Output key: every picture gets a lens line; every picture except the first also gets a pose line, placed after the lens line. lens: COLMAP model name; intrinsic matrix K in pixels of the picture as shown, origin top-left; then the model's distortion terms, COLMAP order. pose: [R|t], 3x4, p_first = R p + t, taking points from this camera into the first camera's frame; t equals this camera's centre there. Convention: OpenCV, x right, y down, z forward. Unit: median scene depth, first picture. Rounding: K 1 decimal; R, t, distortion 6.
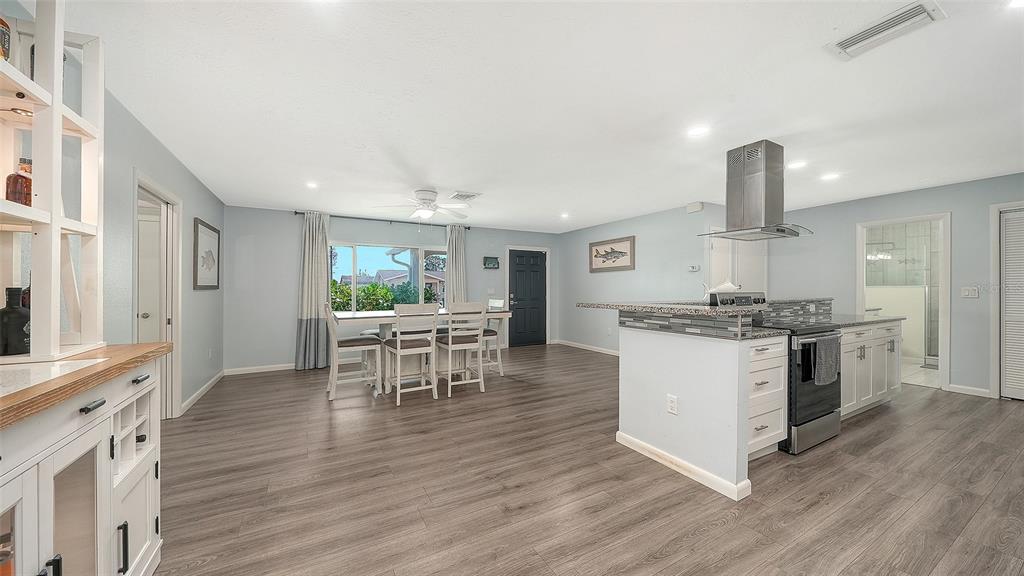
lens RADIAL K [[357.7, 0, 509.7], [0, 357.7, 287.6], [0, 0, 1]] dist [-0.007032, -0.000373]
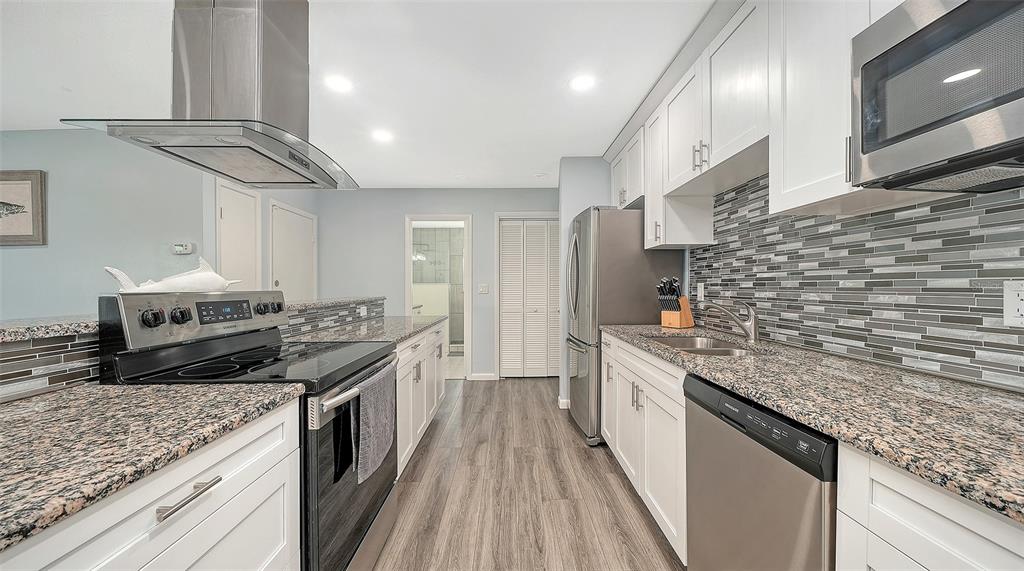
lens RADIAL K [[357.7, 0, 513.3], [0, 357.7, 289.2], [0, 0, 1]] dist [-0.007032, -0.000373]
pose [[0.467981, -0.007621, 0.883706, 0.227172], [0.001226, 0.999967, 0.007974, 0.003700], [-0.883738, -0.002649, 0.467975, 0.251594]]
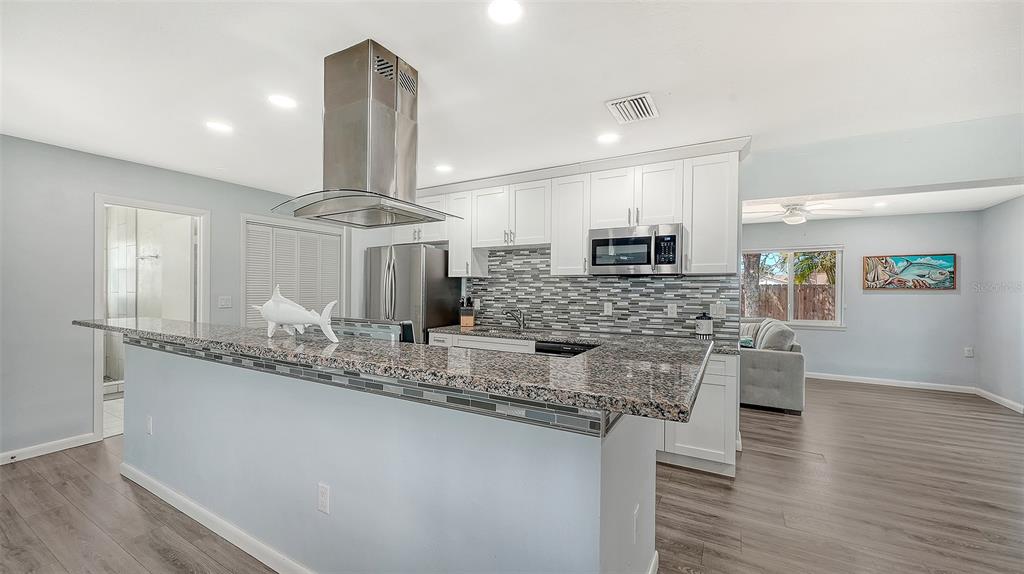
lens RADIAL K [[394.6, 0, 511.2], [0, 394.6, 291.3], [0, 0, 1]] dist [0.000265, 0.000005]
pose [[-0.518049, -0.003772, 0.855343, 0.017241], [-0.010185, 0.999947, -0.001759, -0.012535], [-0.855290, -0.009623, -0.518060, 0.565779]]
